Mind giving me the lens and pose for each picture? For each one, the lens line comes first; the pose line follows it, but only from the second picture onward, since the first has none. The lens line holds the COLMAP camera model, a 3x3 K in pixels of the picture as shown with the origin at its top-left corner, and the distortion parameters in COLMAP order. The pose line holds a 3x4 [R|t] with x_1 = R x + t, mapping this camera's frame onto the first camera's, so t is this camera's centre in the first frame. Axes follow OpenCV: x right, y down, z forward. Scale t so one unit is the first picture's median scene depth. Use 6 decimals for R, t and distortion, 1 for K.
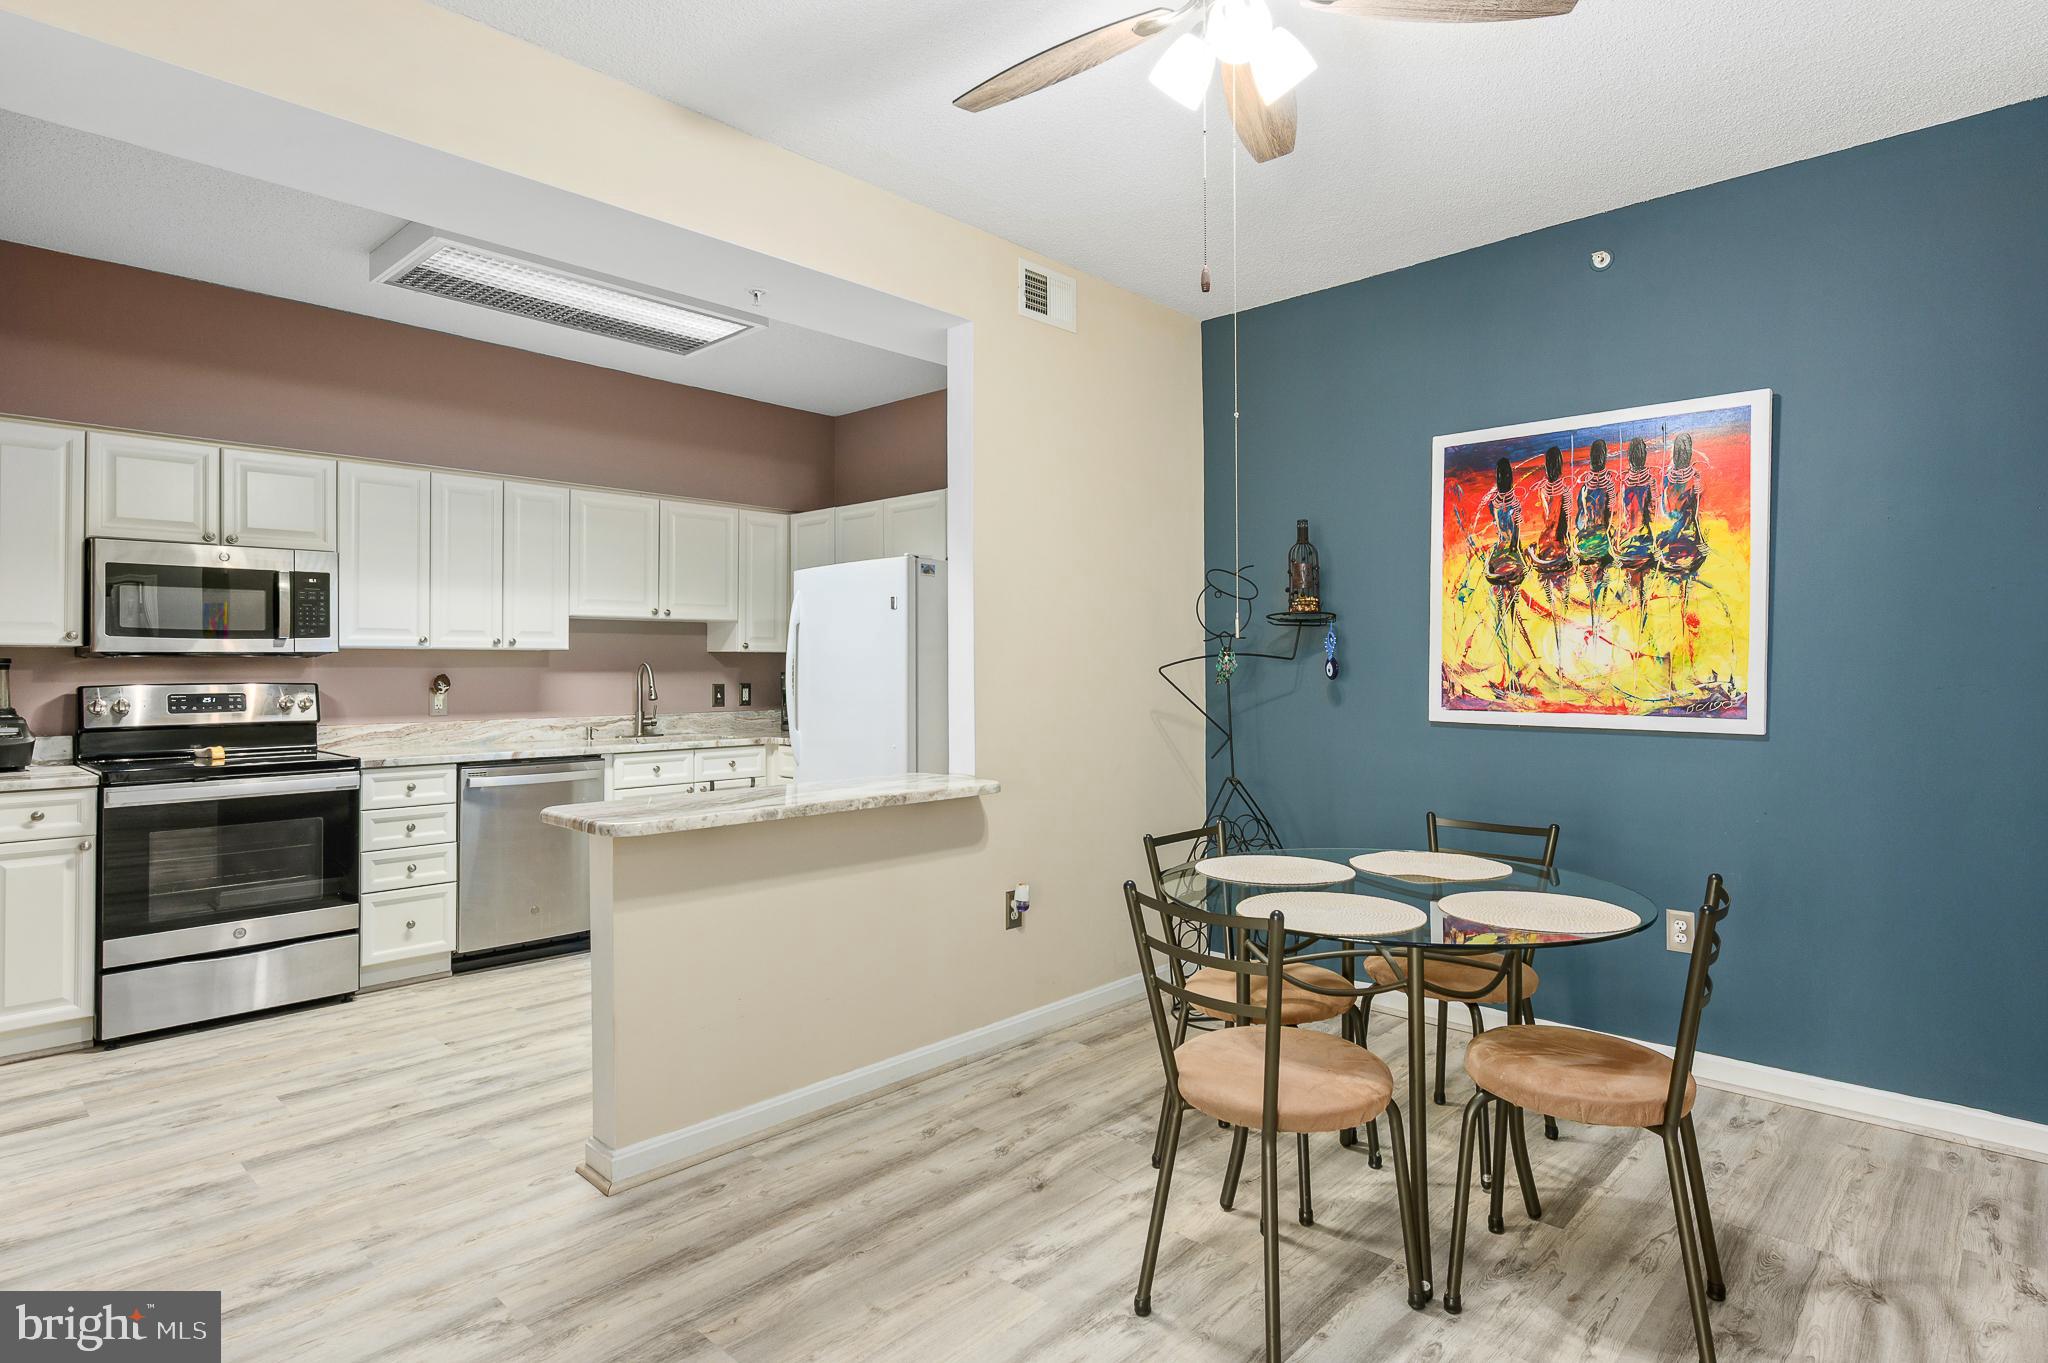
lens RADIAL K [[1090.3, 0, 1032.3], [0, 1090.3, 653.7], [0, 0, 1]] dist [0.000243, 0.000037]
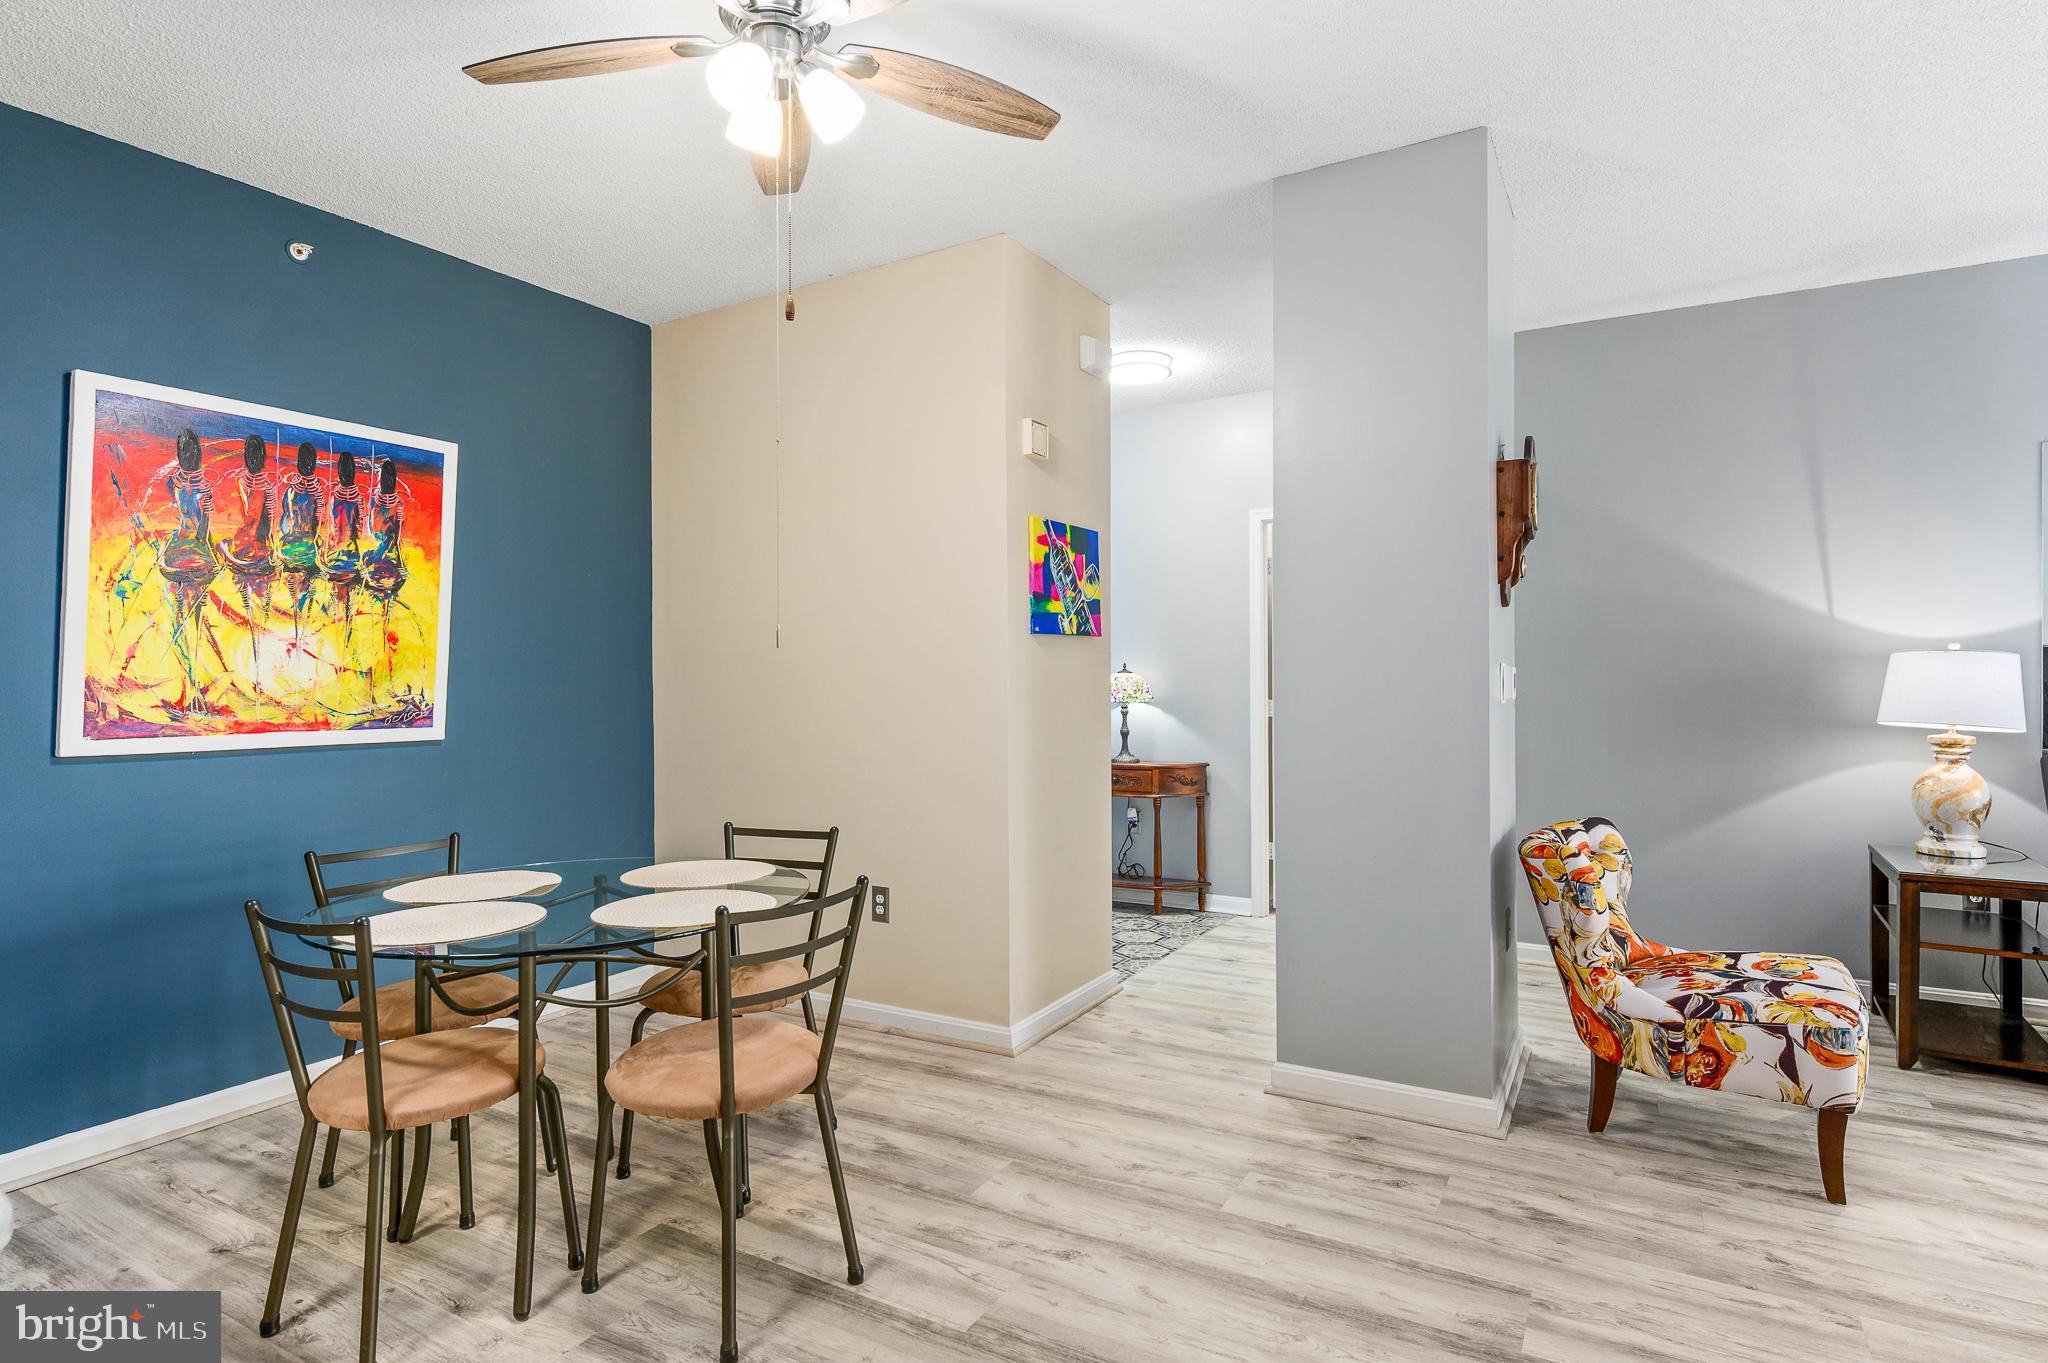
lens RADIAL K [[1063.4, 0, 1033.6], [0, 1063.4, 674.4], [0, 0, 1]] dist [0.001318, 0.000201]
pose [[-0.222928, 0.007624, 0.974805, -0.478634], [-0.005137, 0.999946, -0.008996, 0.010054], [-0.974821, -0.007013, -0.222877, 0.536880]]
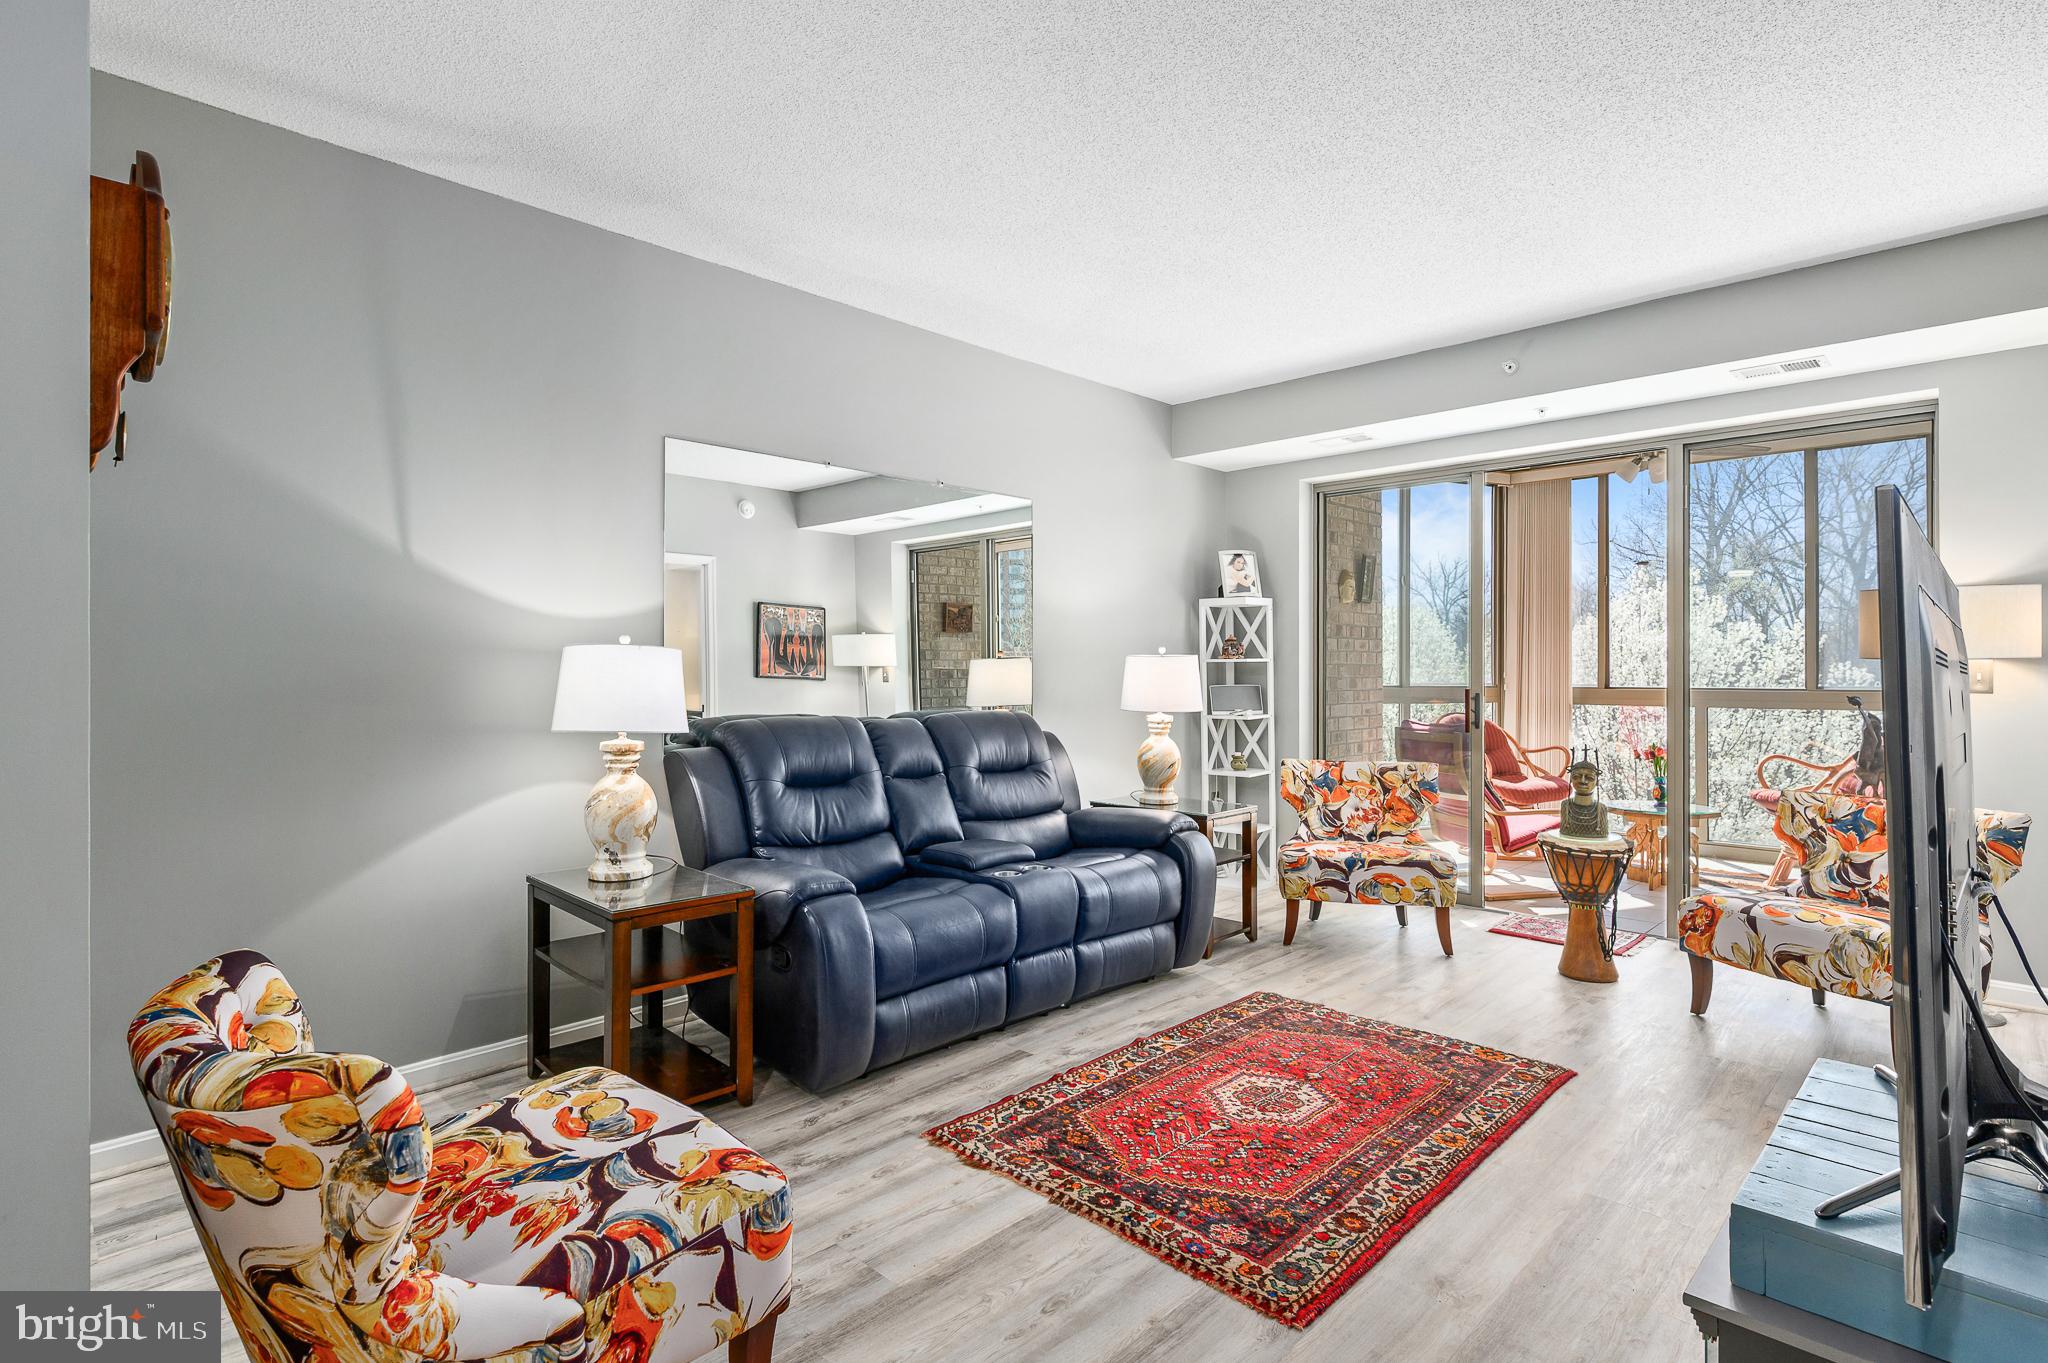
lens RADIAL K [[1039.5, 0, 1027.6], [0, 1039.5, 665.3], [0, 0, 1]] dist [0.028481, -0.000070]
pose [[-0.999769, 0.007630, 0.020078, -0.084953], [0.007388, 0.999899, -0.012114, 0.003910], [-0.020168, -0.011963, -0.999725, 0.352420]]
